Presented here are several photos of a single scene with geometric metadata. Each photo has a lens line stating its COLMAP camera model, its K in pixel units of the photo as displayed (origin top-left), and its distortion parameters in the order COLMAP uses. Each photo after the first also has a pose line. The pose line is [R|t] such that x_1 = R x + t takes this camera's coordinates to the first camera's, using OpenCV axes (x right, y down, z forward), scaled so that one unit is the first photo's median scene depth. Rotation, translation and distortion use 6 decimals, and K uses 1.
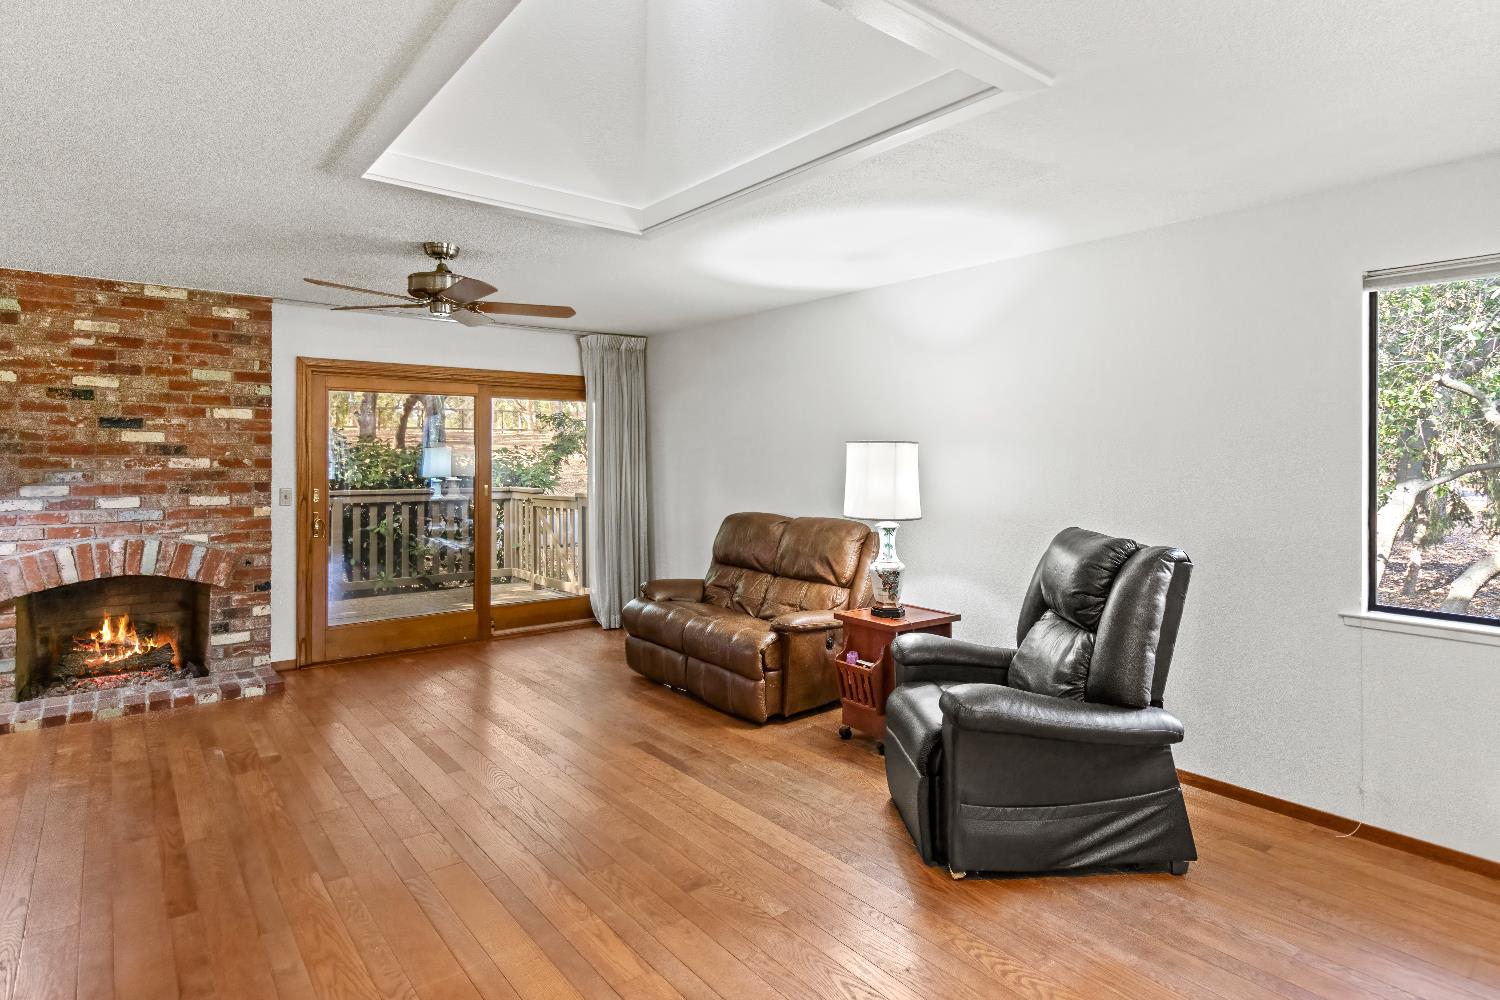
lens RADIAL K [[802.7, 0, 755.4], [0, 802.7, 456.0], [0, 0, 1]] dist [-0.001747, -0.000656]
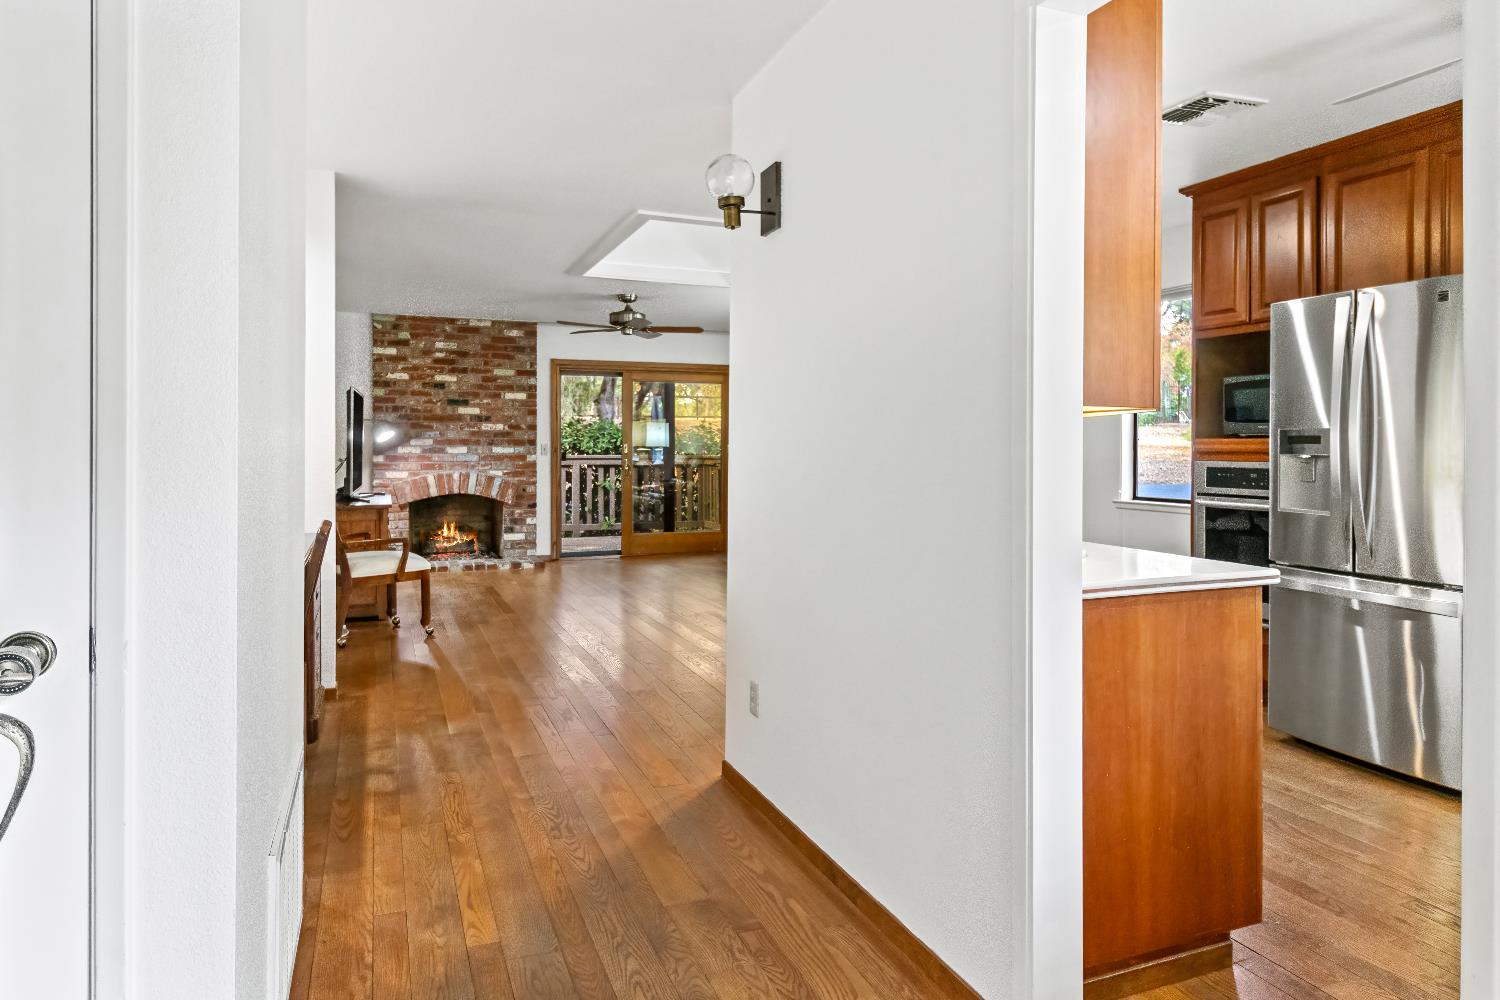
lens RADIAL K [[950.0, 0, 751.1], [0, 950.0, 447.8], [0, 0, 1]] dist [0.005095, 0.000953]
pose [[0.954604, -0.001041, -0.297876, 0.374578], [0.001357, 0.999999, 0.000852, 0.051276], [0.297875, -0.001218, 0.954604, -0.693488]]
